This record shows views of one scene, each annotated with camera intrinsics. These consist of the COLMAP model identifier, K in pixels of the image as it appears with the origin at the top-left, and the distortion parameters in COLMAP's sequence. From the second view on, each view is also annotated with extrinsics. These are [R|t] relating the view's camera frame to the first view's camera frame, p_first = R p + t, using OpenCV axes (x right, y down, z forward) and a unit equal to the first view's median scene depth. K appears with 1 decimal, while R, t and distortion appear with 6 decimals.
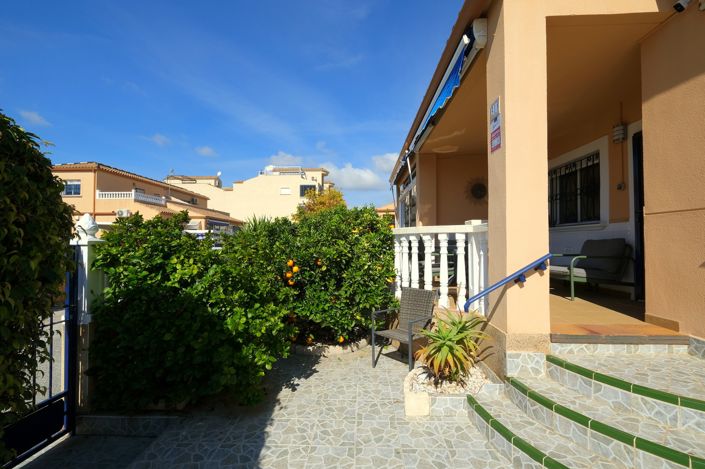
lens RADIAL K [[307.1, 0, 347.0], [0, 307.1, 235.4], [0, 0, 1]] dist [-0.004501, 0.000792]
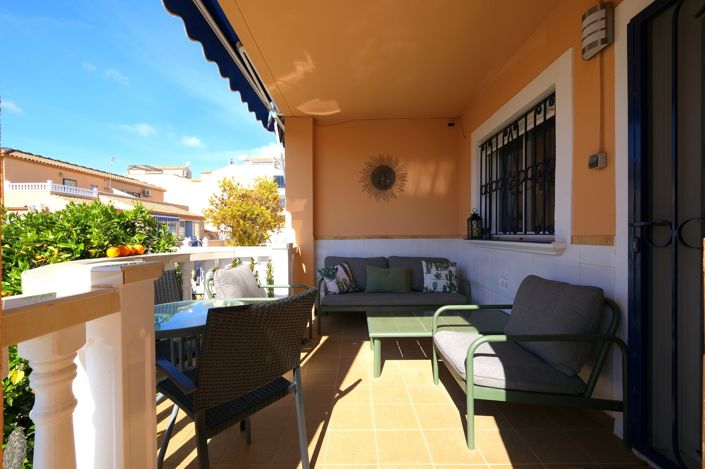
lens RADIAL K [[307.1, 0, 348.1], [0, 307.1, 237.7], [0, 0, 1]] dist [-0.004501, 0.000792]
pose [[0.999226, -0.007672, 0.038575, 0.334778], [0.006352, 0.999393, 0.034241, -0.043721], [-0.038814, -0.033969, 0.998669, 0.368041]]
